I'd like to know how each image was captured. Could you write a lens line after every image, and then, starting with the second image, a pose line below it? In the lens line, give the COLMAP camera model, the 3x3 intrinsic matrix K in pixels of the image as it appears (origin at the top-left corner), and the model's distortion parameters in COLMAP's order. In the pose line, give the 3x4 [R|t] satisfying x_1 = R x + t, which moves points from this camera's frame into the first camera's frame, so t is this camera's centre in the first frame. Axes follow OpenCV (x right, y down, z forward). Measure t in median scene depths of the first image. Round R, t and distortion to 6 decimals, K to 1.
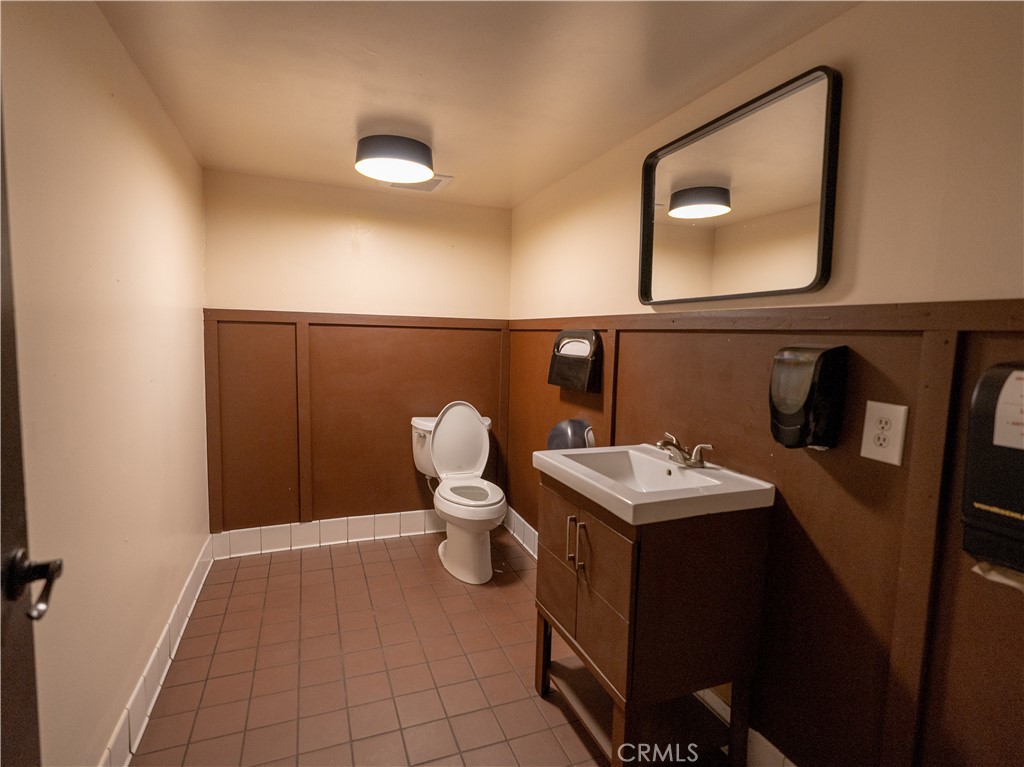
lens RADIAL K [[517.1, 0, 509.9], [0, 517.1, 383.6], [0, 0, 1]] dist [0.001451, -0.000689]
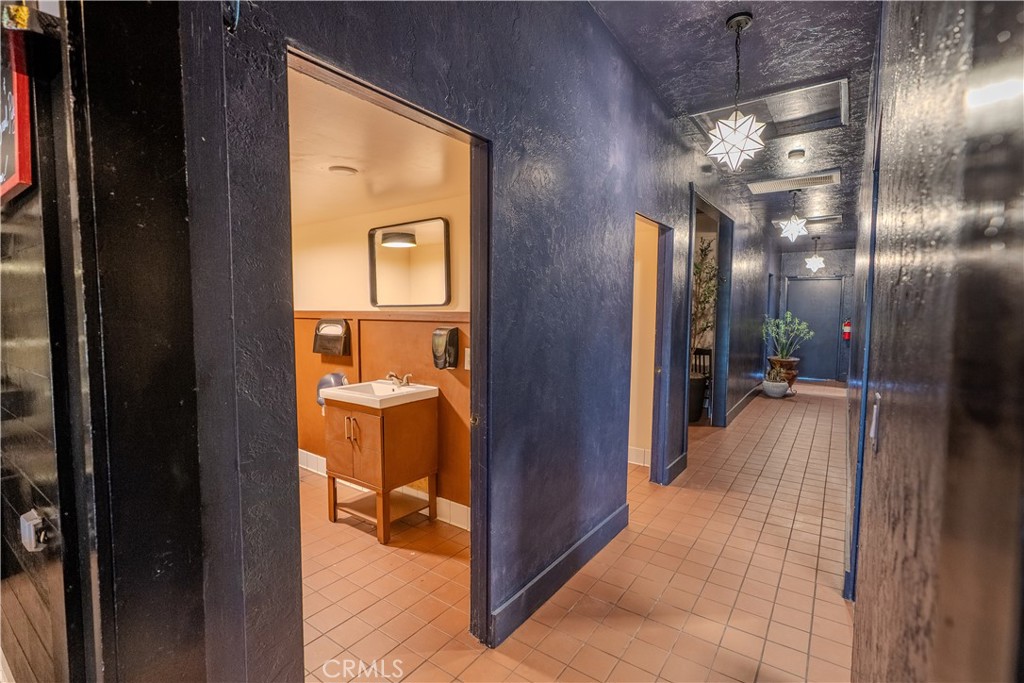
lens RADIAL K [[461.9, 0, 513.5], [0, 461.9, 345.4], [0, 0, 1]] dist [-0.001848, 0.003055]
pose [[0.838473, -0.062048, 0.541399, -0.246419], [0.068465, 0.997619, 0.008302, 0.011266], [-0.540625, 0.030106, 0.840725, -0.725938]]
